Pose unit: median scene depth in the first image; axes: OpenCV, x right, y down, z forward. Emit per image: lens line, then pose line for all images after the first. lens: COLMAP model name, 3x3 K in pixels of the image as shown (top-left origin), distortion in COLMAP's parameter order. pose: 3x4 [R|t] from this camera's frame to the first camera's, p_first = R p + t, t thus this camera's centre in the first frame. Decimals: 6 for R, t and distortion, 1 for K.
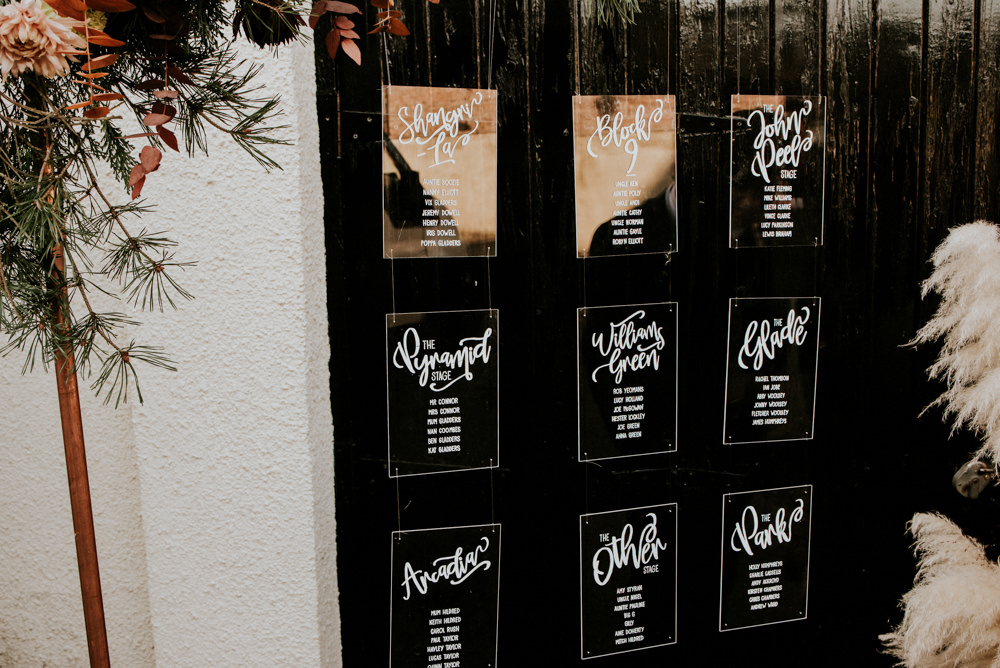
lens RADIAL K [[1014.7, 0, 500.2], [0, 1014.7, 331.3], [0, 0, 1]] dist [-0.025866, 0.000000]
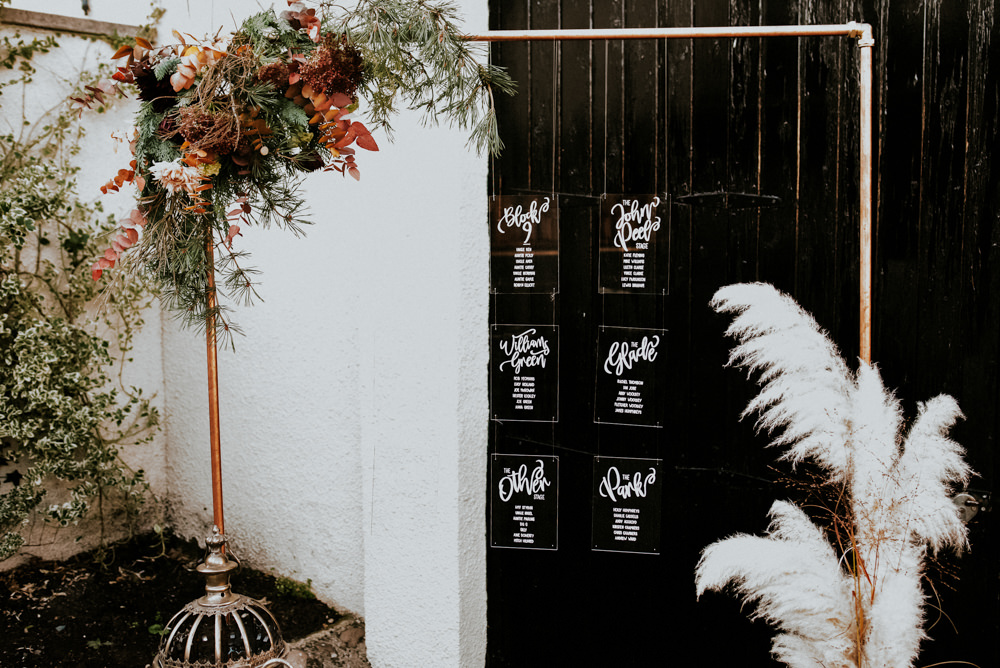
lens RADIAL K [[1014.7, 0, 499.6], [0, 1014.7, 335.1], [0, 0, 1]] dist [-0.025866, 0.000000]
pose [[0.895914, 0.070441, -0.438607, 0.761584], [-0.085673, 0.996210, -0.015005, 0.016922], [0.435887, 0.051020, 0.898554, -0.434034]]
